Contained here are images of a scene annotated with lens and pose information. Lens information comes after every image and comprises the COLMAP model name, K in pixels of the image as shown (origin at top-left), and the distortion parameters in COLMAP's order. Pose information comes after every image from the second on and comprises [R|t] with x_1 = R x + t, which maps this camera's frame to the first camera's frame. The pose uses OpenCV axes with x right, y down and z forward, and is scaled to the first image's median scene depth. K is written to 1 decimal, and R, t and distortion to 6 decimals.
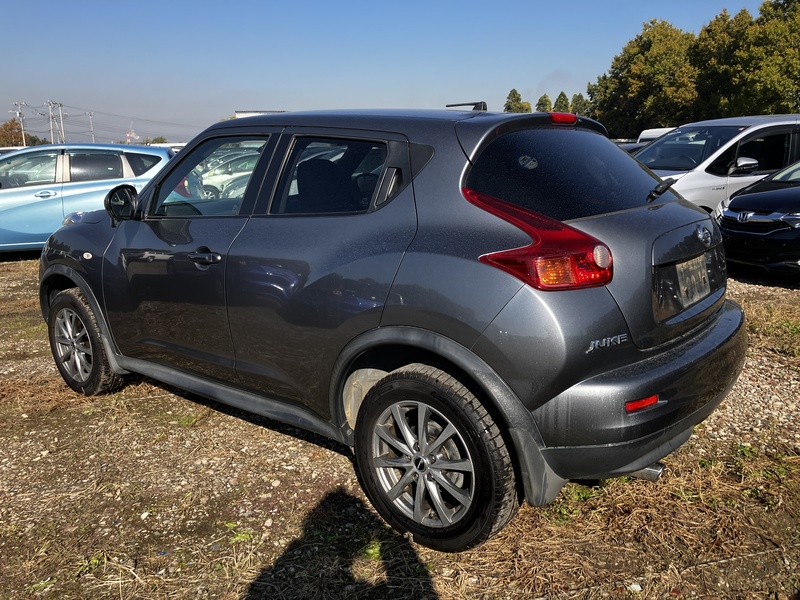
lens RADIAL K [[676.1, 0, 399.7], [0, 676.1, 306.0], [0, 0, 1]] dist [0.035781, -0.032694]
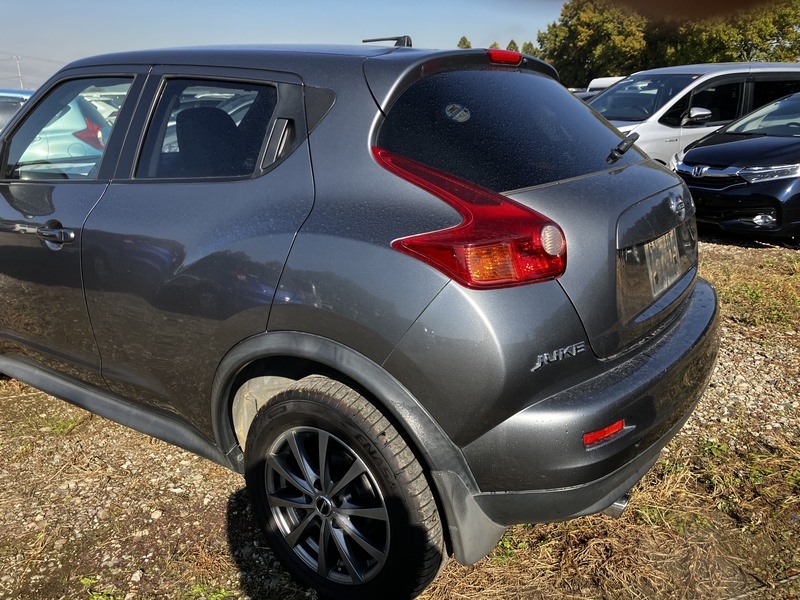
lens RADIAL K [[676.1, 0, 403.2], [0, 676.1, 294.8], [0, 0, 1]] dist [0.035781, -0.032694]
pose [[0.997142, -0.017099, 0.073585, 0.062253], [0.013036, 0.998382, 0.055347, -0.045997], [-0.074412, -0.054230, 0.995752, 0.211757]]
